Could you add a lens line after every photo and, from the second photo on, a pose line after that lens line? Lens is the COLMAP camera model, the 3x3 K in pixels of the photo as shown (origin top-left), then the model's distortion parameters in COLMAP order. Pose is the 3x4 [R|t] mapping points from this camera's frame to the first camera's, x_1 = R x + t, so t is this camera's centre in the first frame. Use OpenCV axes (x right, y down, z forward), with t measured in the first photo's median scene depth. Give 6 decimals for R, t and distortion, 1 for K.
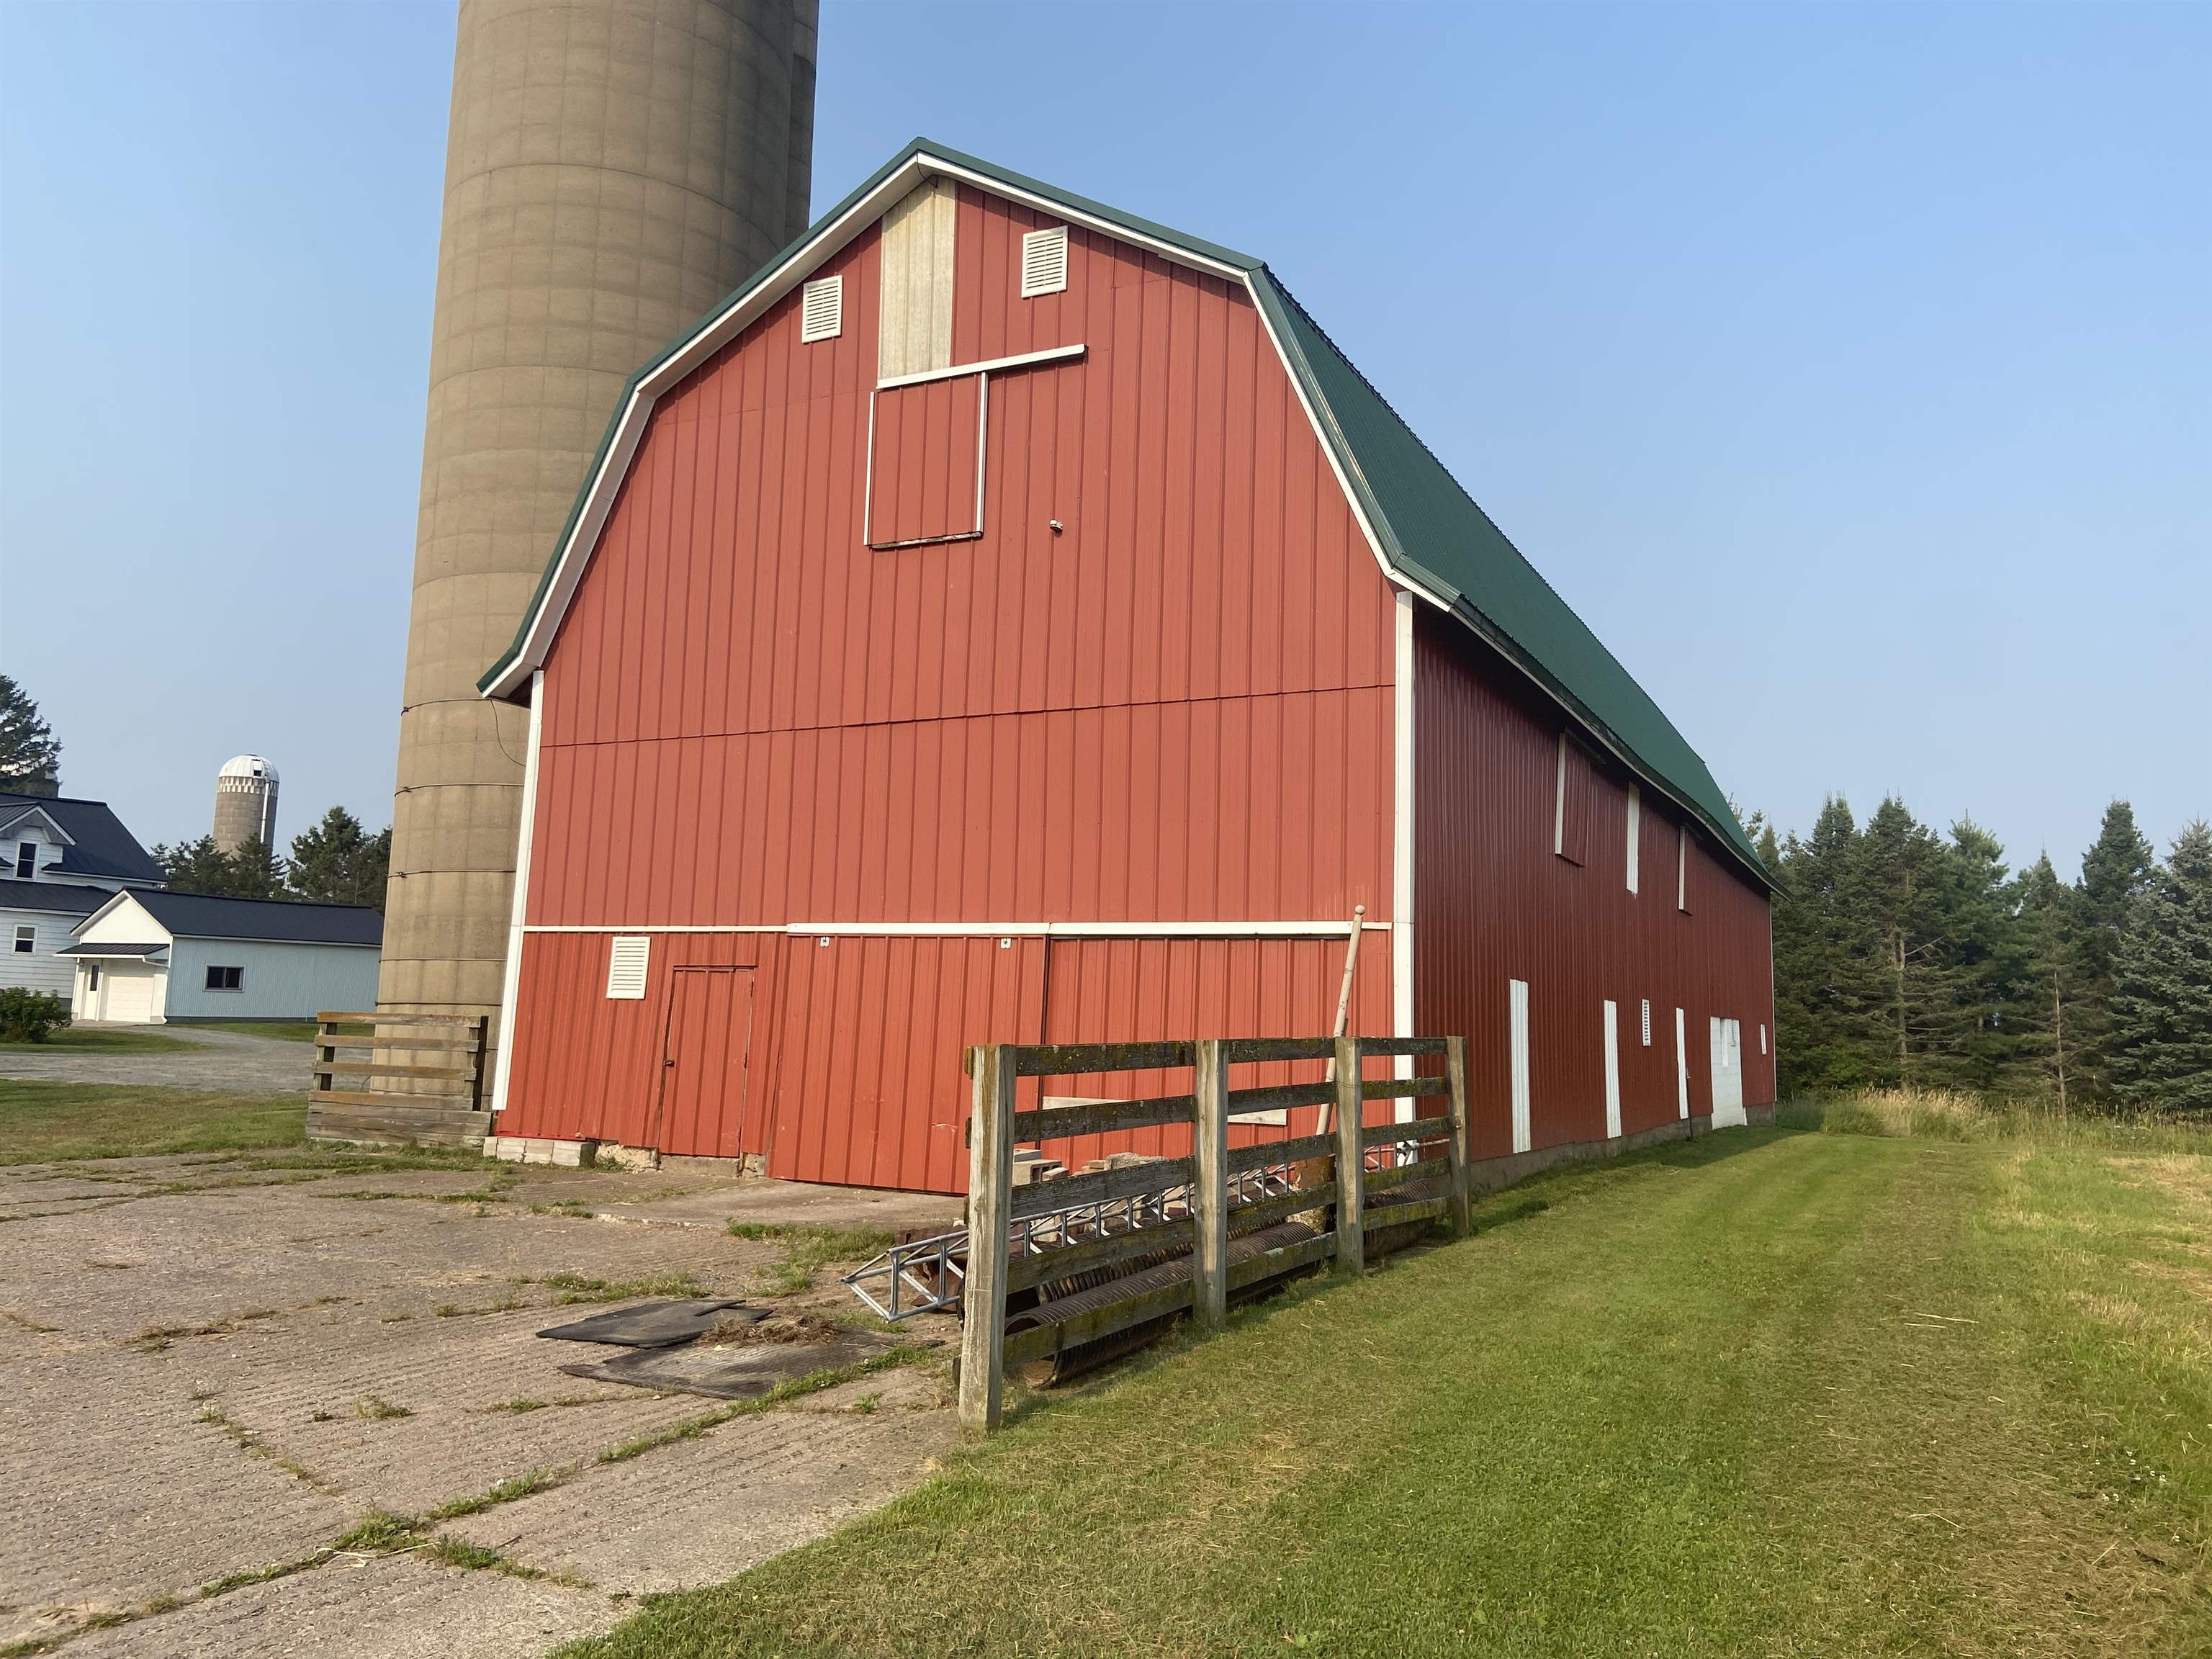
lens RADIAL K [[1668.2, 0, 1097.7], [0, 1668.2, 816.4], [0, 0, 1]] dist [0.068395, -0.040429]
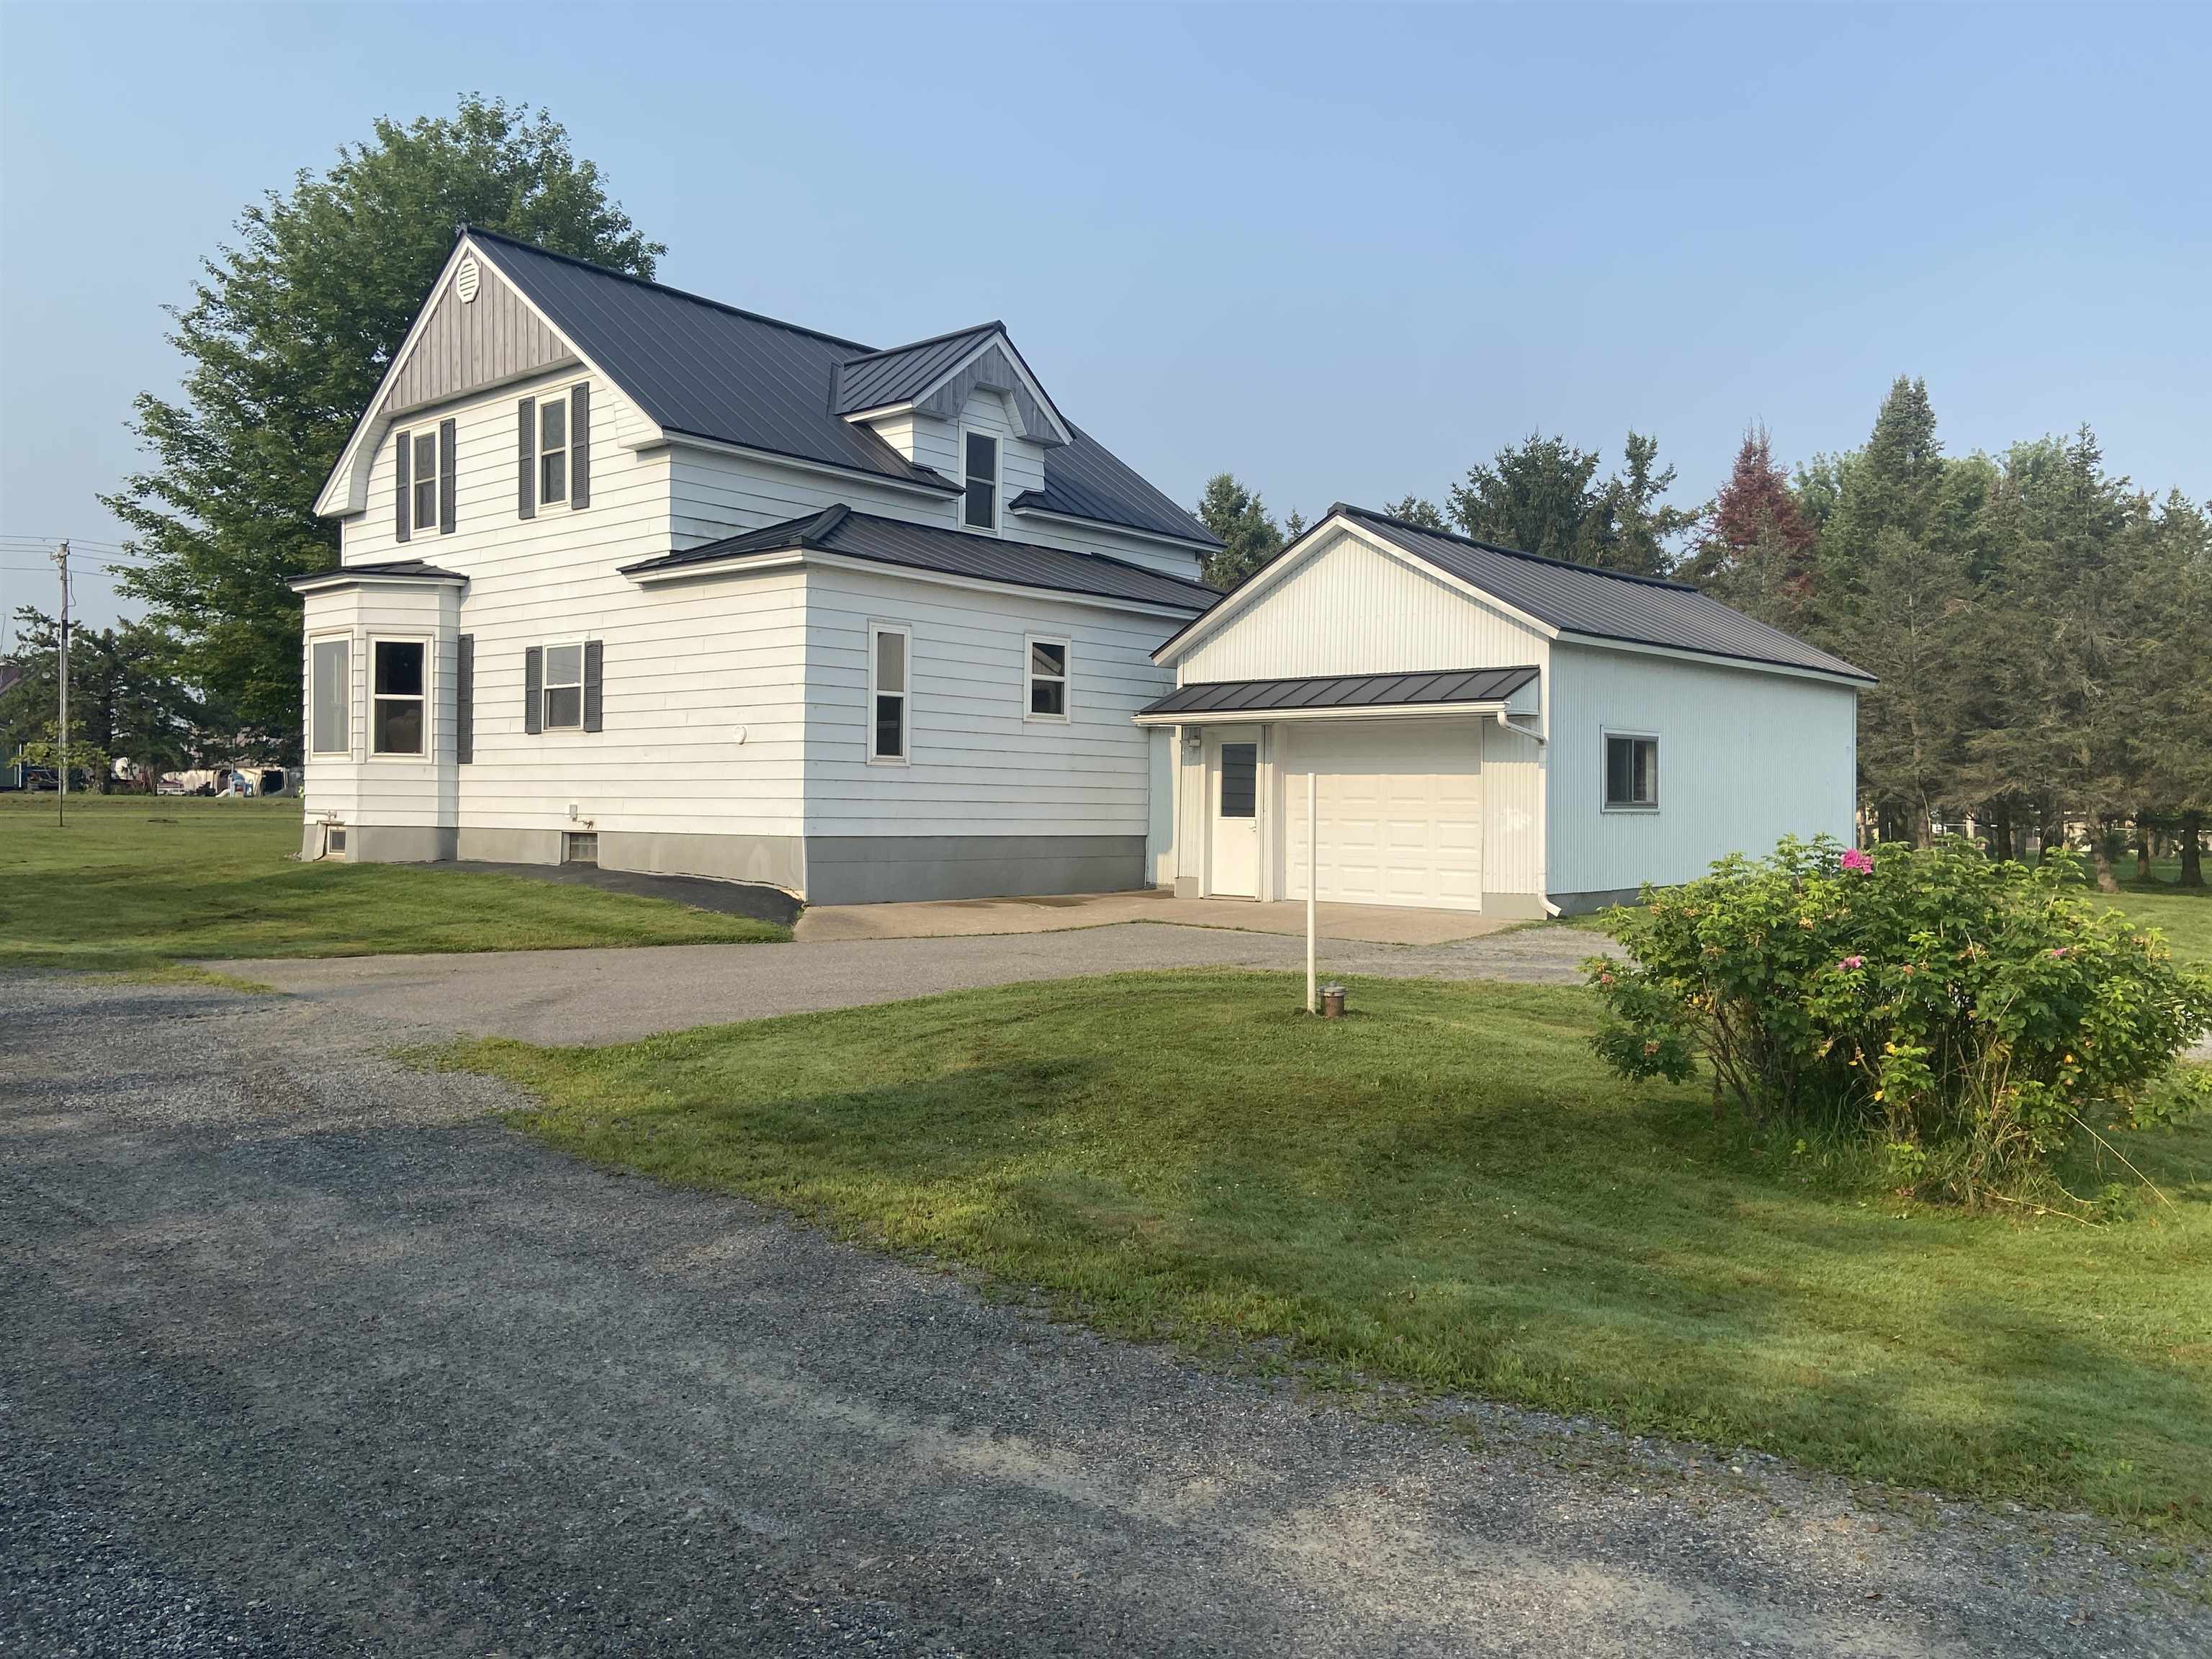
lens RADIAL K [[1668.2, 0, 1114.9], [0, 1668.2, 826.5], [0, 0, 1]] dist [0.068395, -0.040429]
pose [[0.969509, -0.019181, -0.244305, -0.523939], [0.050696, 0.991065, 0.123373, 0.059859], [0.239756, -0.131997, 0.961818, 0.652099]]
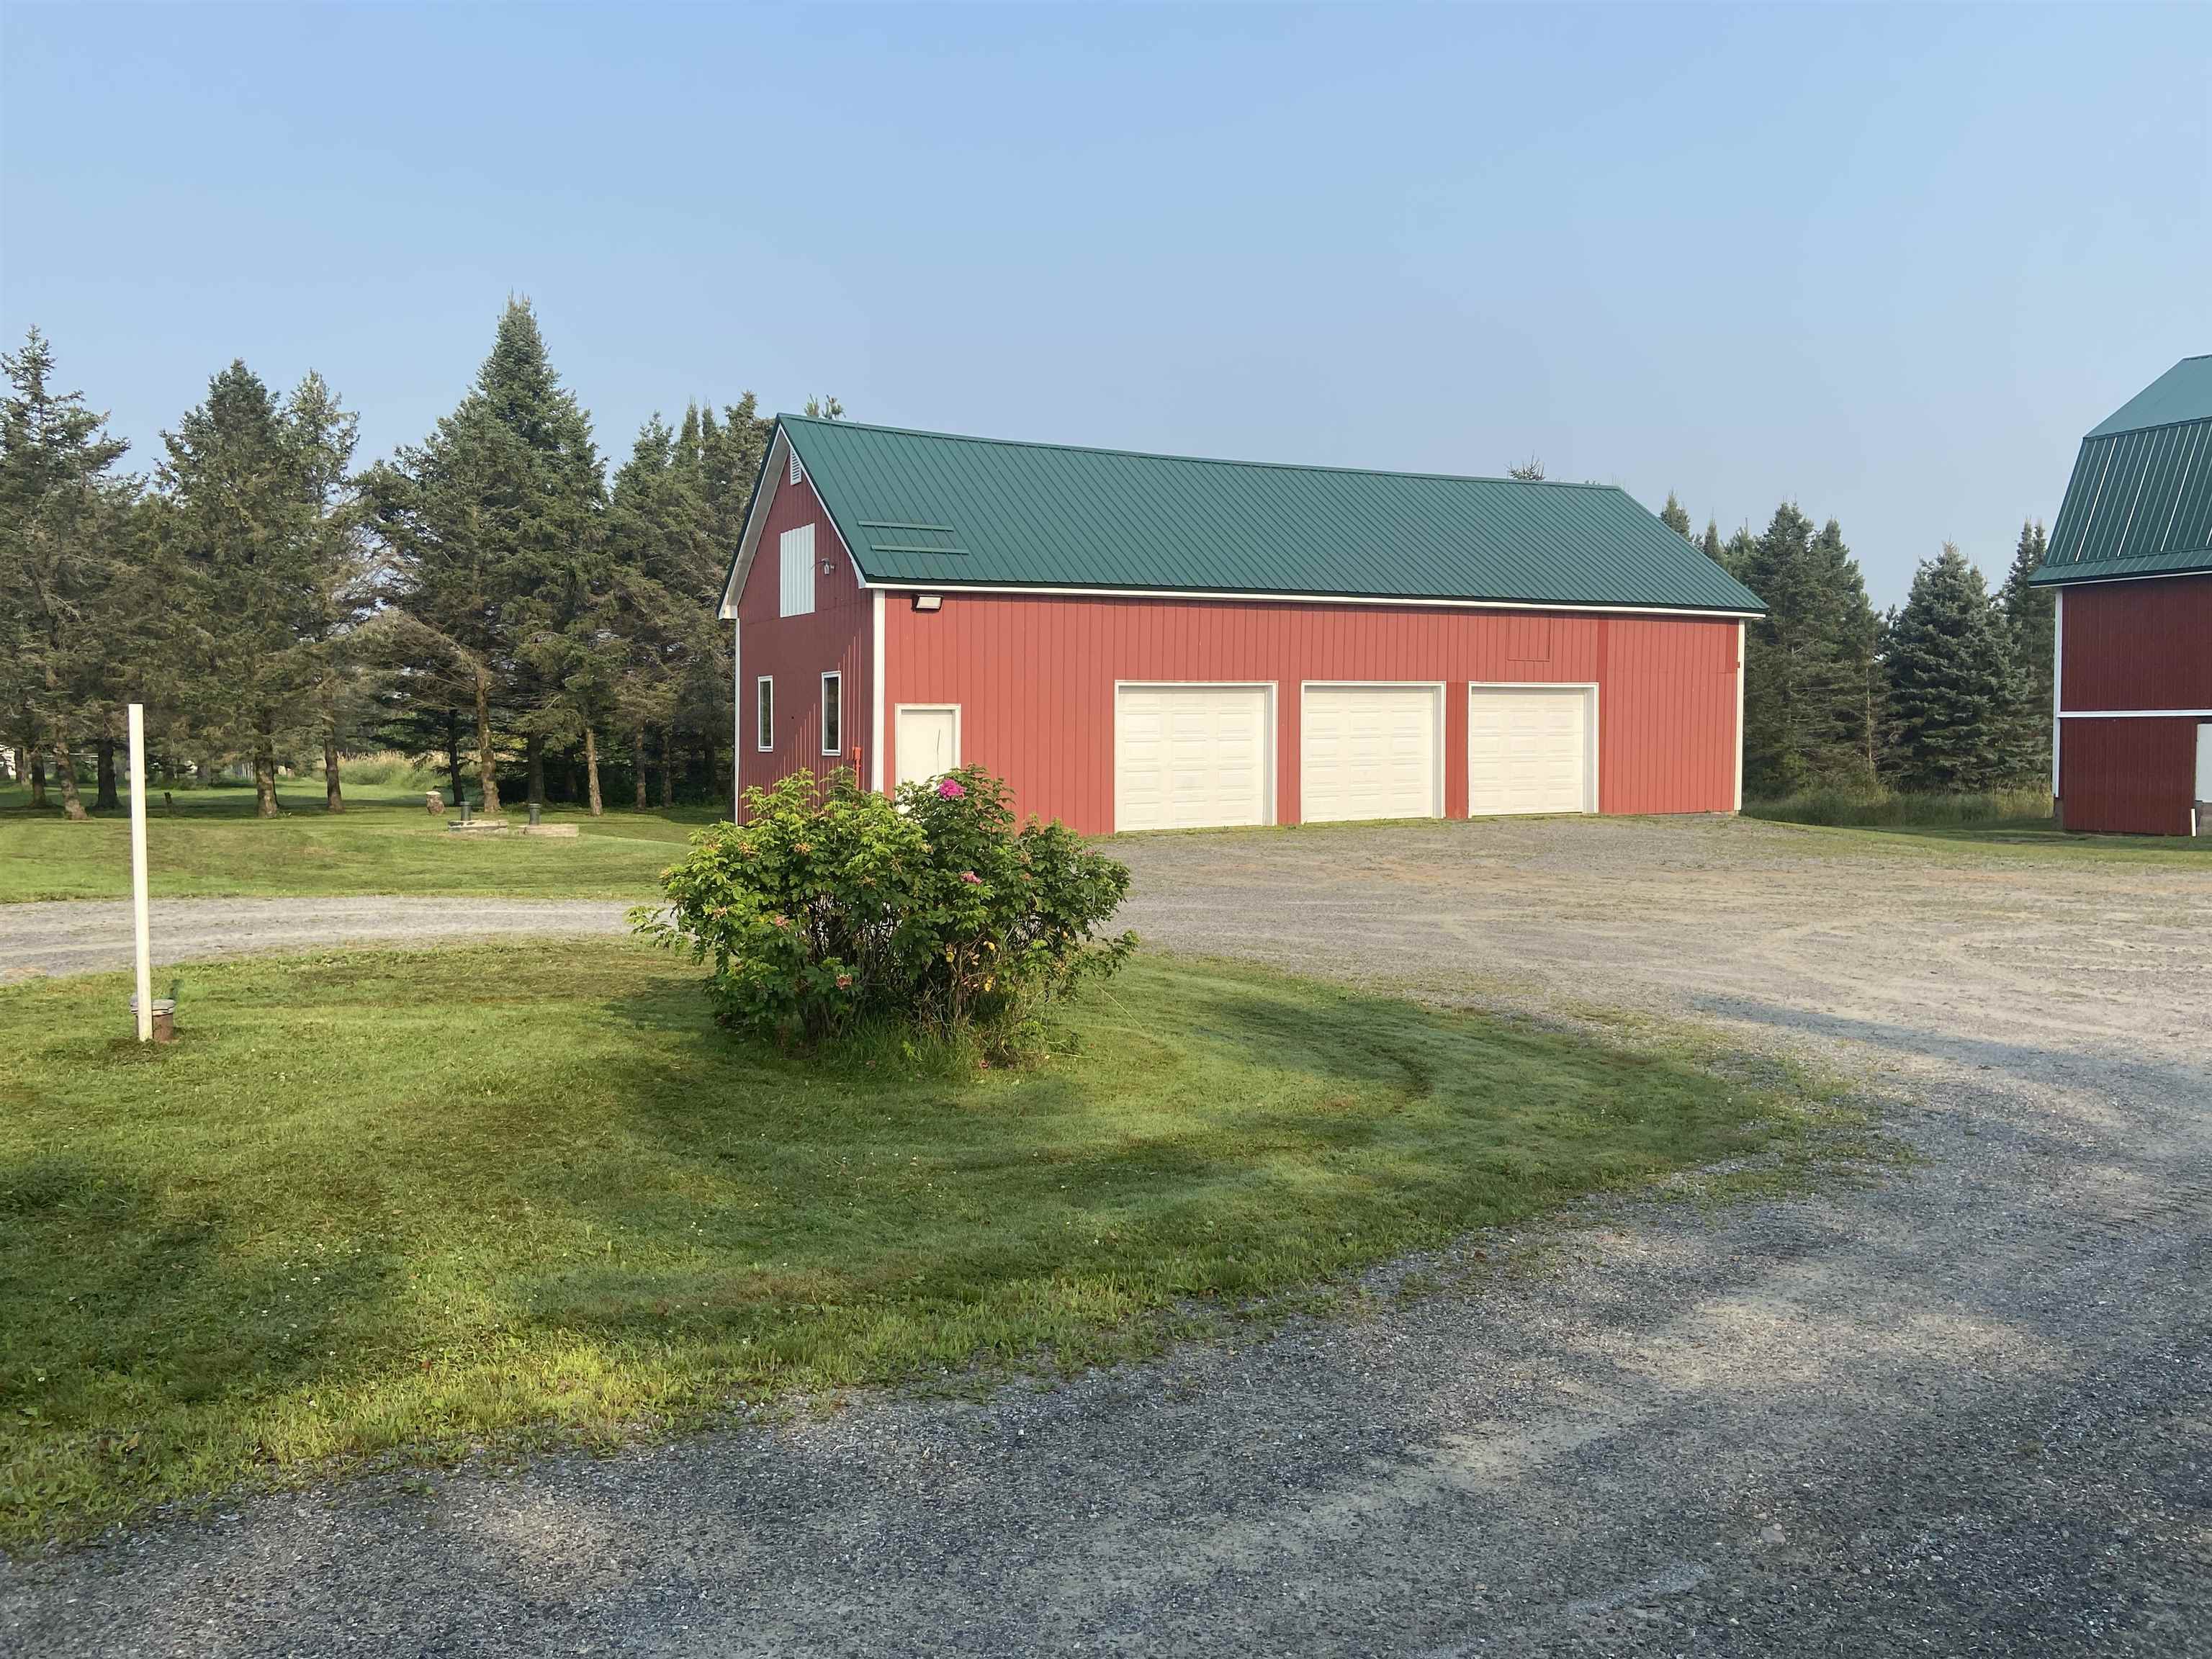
lens RADIAL K [[1668.2, 0, 1100.4], [0, 1668.2, 816.0], [0, 0, 1]] dist [0.068395, -0.040429]
pose [[0.560719, -0.078270, 0.824298, -0.608176], [-0.077442, 0.986201, 0.146322, 0.060823], [-0.824376, -0.145881, 0.546921, 0.694813]]
